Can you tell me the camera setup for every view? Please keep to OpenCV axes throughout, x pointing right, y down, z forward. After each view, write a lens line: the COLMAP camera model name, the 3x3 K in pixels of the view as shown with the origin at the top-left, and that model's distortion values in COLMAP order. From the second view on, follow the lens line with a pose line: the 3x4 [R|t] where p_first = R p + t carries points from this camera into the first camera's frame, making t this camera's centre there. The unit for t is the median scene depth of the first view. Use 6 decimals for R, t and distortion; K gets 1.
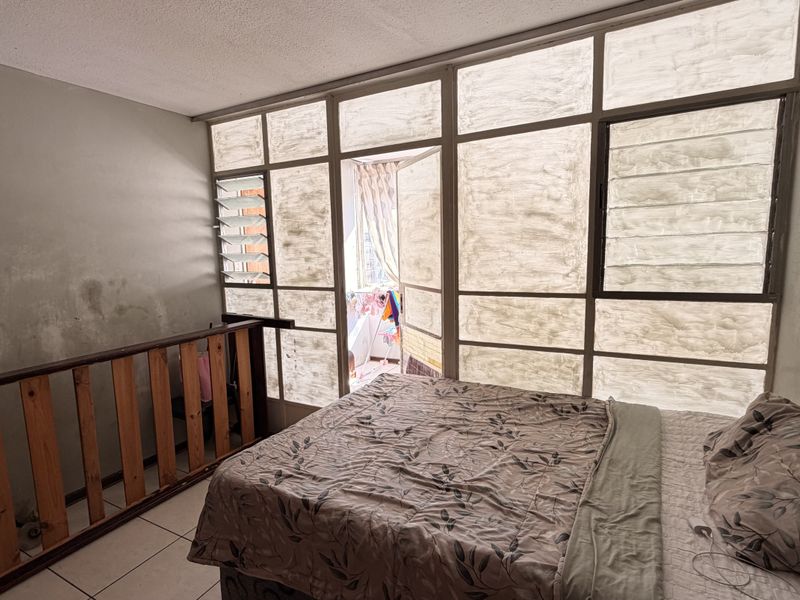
lens RADIAL K [[424.2, 0, 398.2], [0, 424.2, 301.5], [0, 0, 1]] dist [-0.000740, -0.000151]
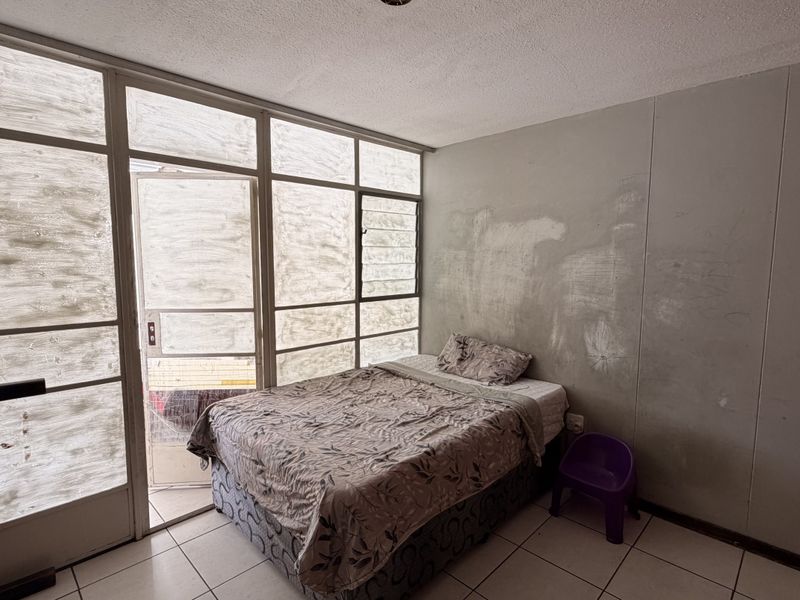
lens RADIAL K [[424.2, 0, 398.2], [0, 424.2, 301.5], [0, 0, 1]] dist [-0.000740, -0.000151]
pose [[0.284408, -0.062581, 0.956658, -0.915980], [0.114372, 0.992956, 0.030954, -0.040440], [-0.951857, 0.100611, 0.289562, 0.382524]]
